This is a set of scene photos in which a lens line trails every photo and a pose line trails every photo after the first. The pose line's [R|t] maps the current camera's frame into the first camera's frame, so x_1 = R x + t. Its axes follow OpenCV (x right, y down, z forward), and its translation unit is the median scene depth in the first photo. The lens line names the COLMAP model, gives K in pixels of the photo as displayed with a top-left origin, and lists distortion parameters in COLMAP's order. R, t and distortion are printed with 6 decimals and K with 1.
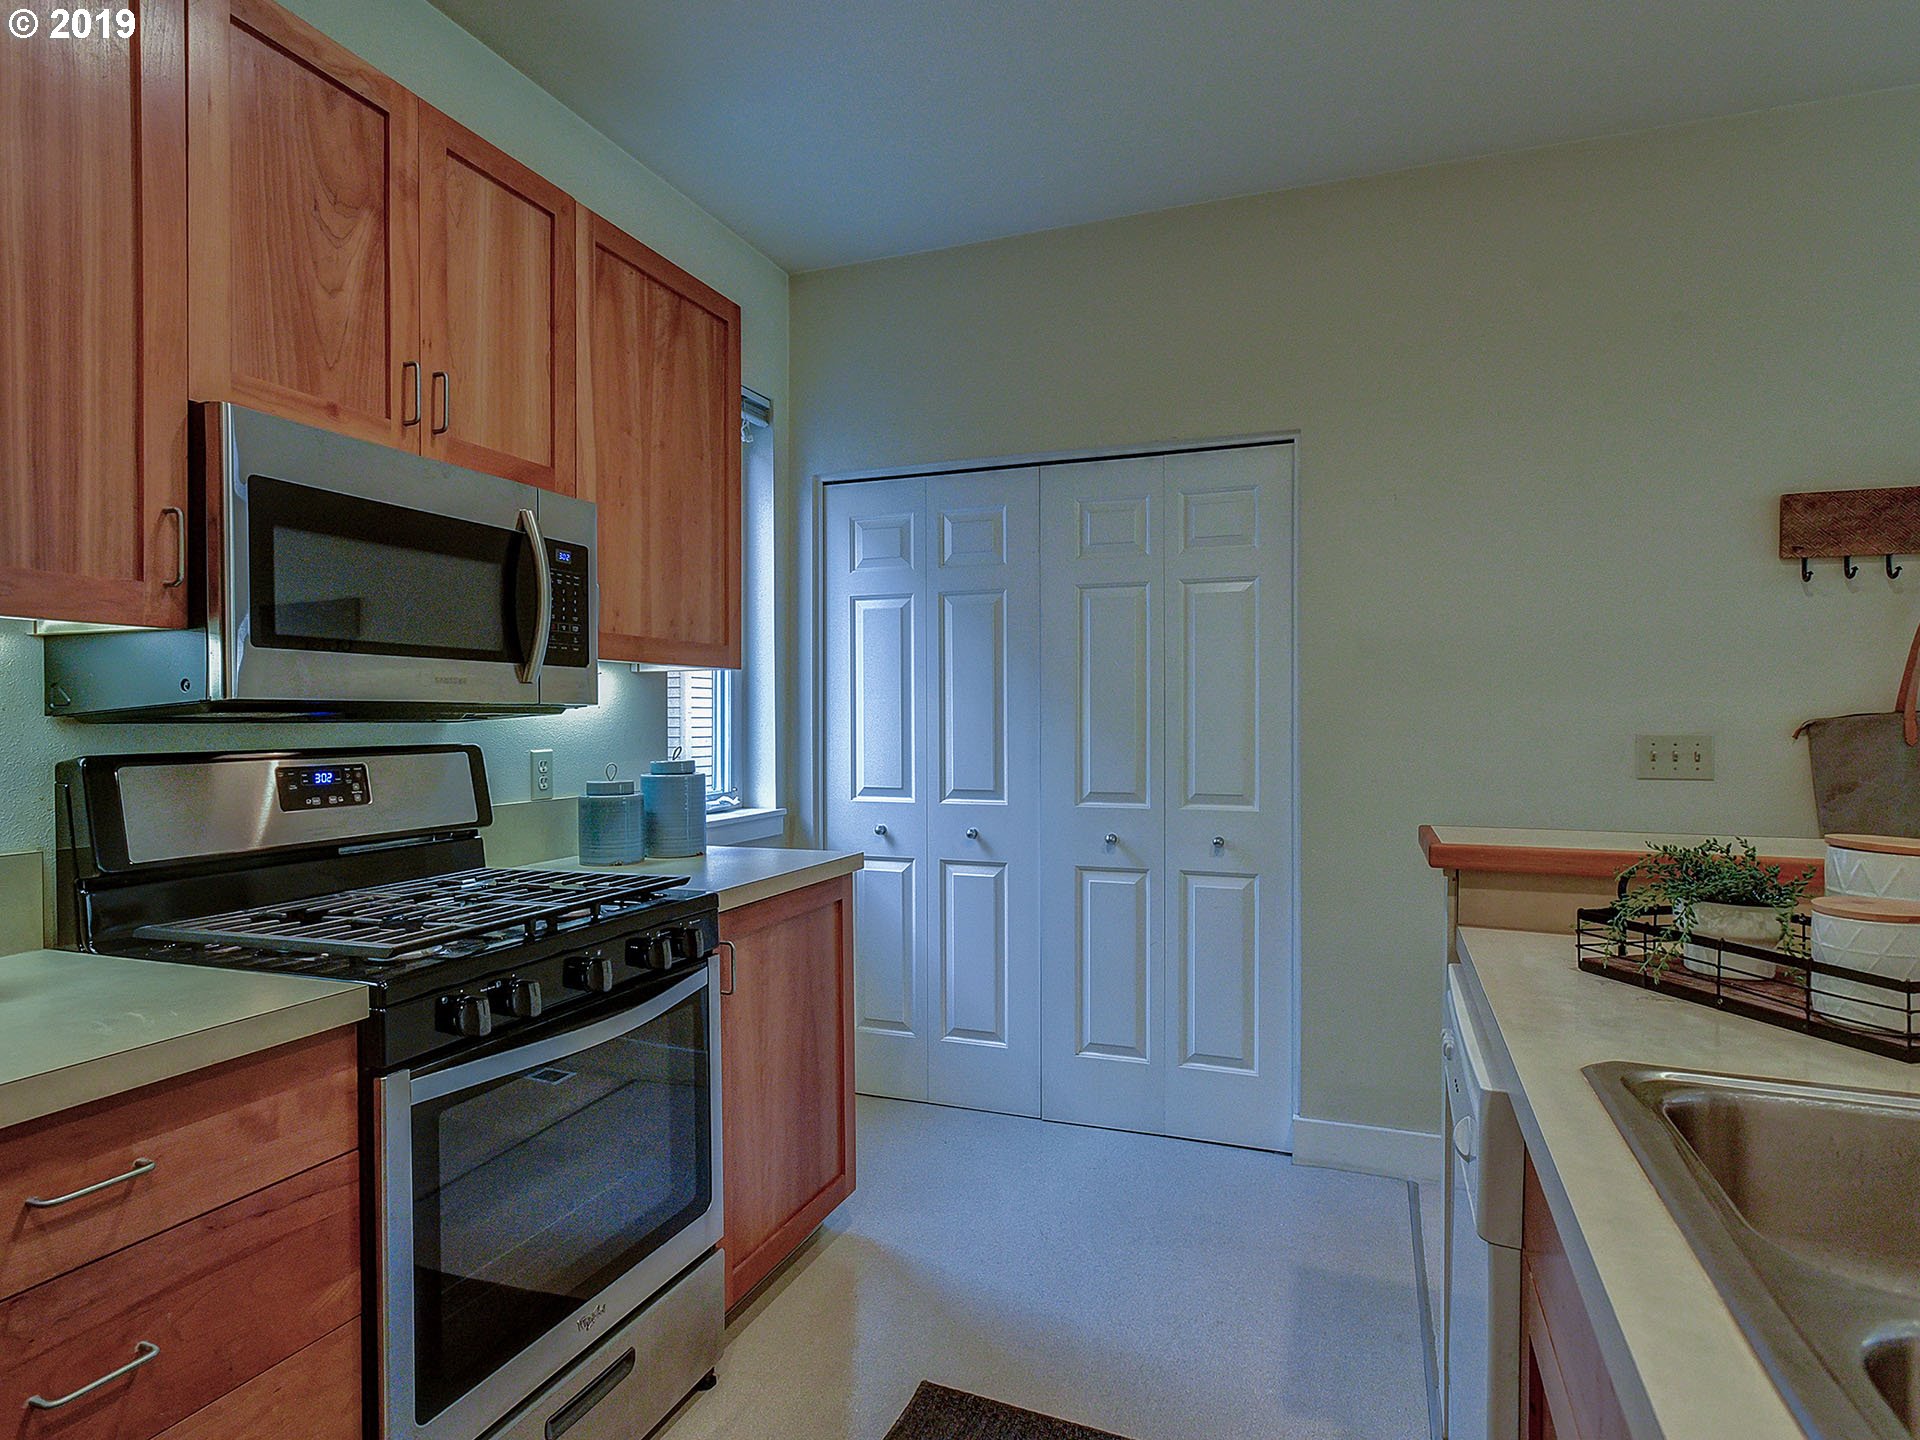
lens RADIAL K [[1092.0, 0, 951.3], [0, 1092.0, 732.1], [0, 0, 1]] dist [0.006560, 0.000144]
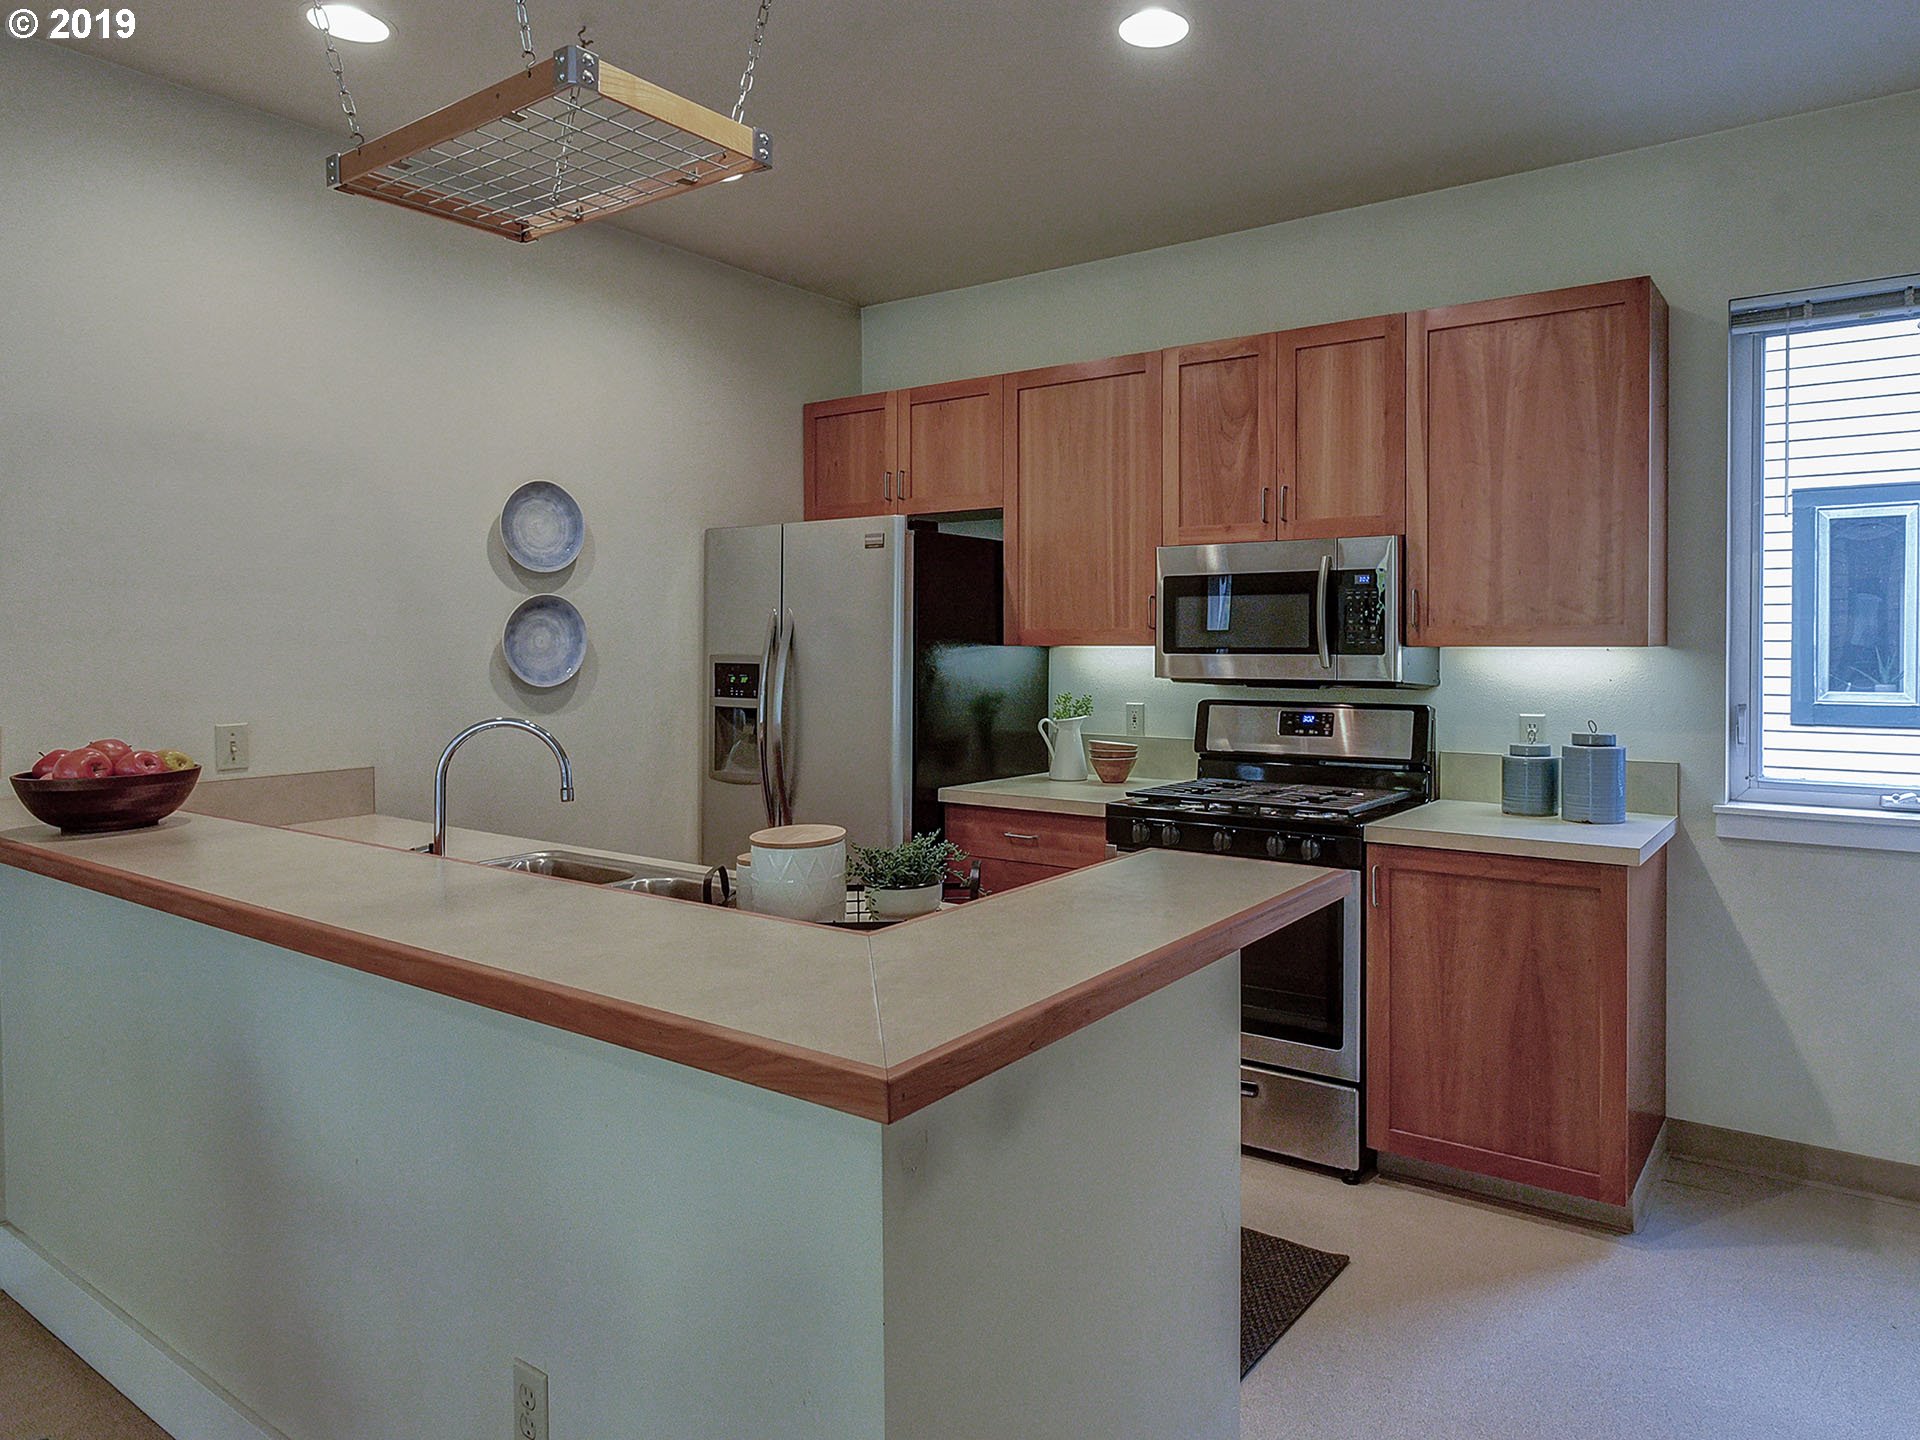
lens RADIAL K [[1248.6, 0, 1079.2], [0, 1248.6, 660.6], [0, 0, 1]] dist [-0.008047, -0.001419]
pose [[-0.226425, 0.023048, -0.973756, 1.449617], [-0.010452, 0.999605, 0.026091, -0.099417], [0.973973, 0.016086, -0.226094, 1.088220]]
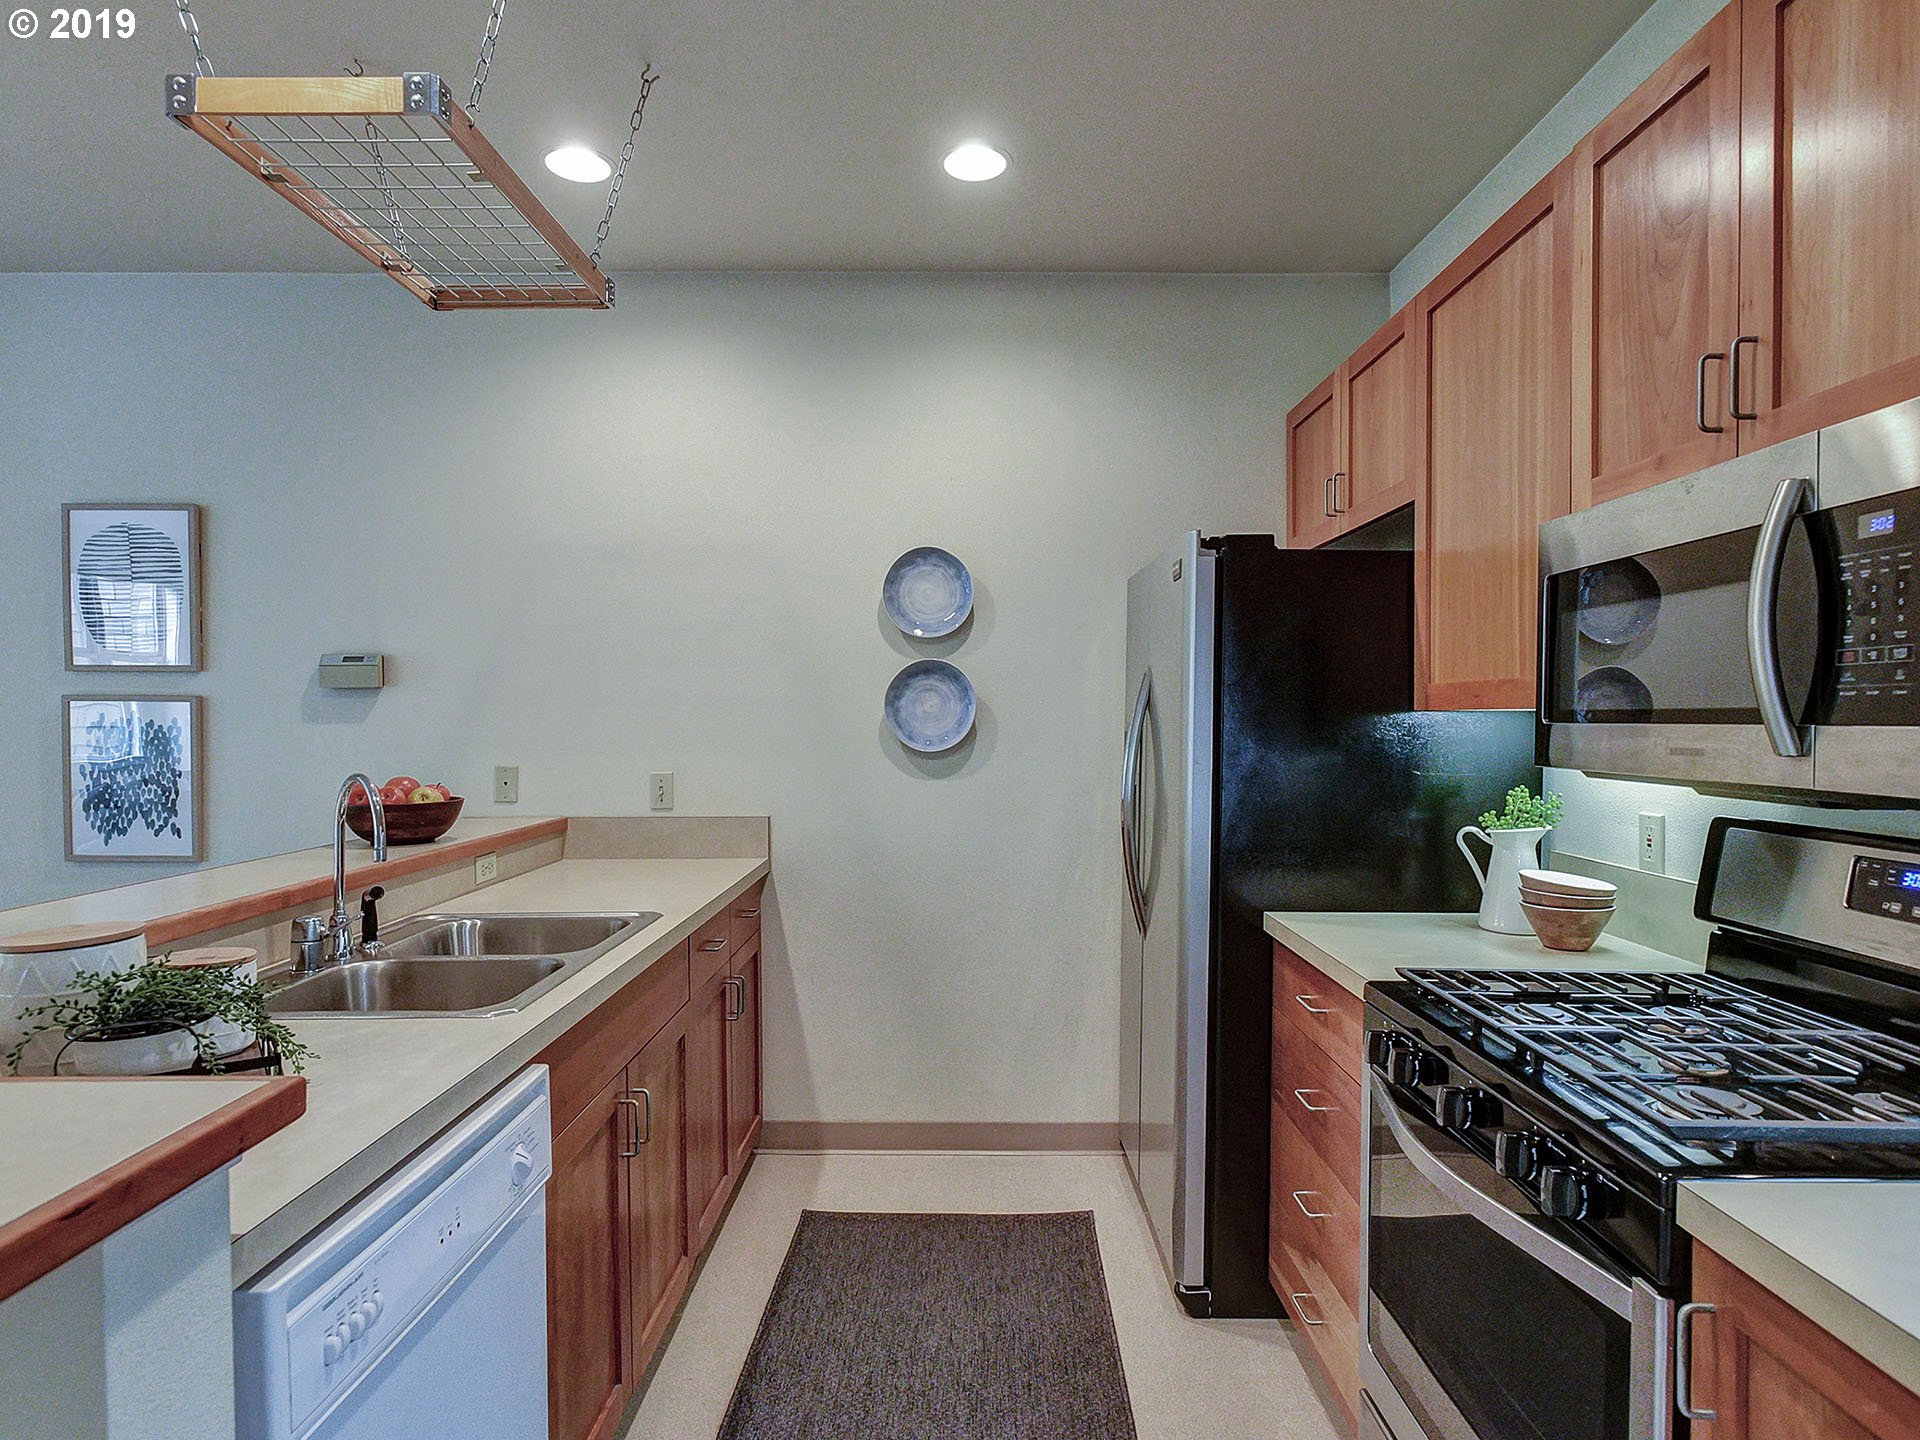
lens RADIAL K [[1092.0, 0, 957.2], [0, 1092.0, 726.2], [0, 0, 1]] dist [0.006560, 0.000144]
pose [[-0.939562, 0.007745, -0.342291, 0.281985], [-0.000185, 0.999732, 0.023128, -0.078428], [0.342378, 0.021793, -0.939309, 1.463444]]
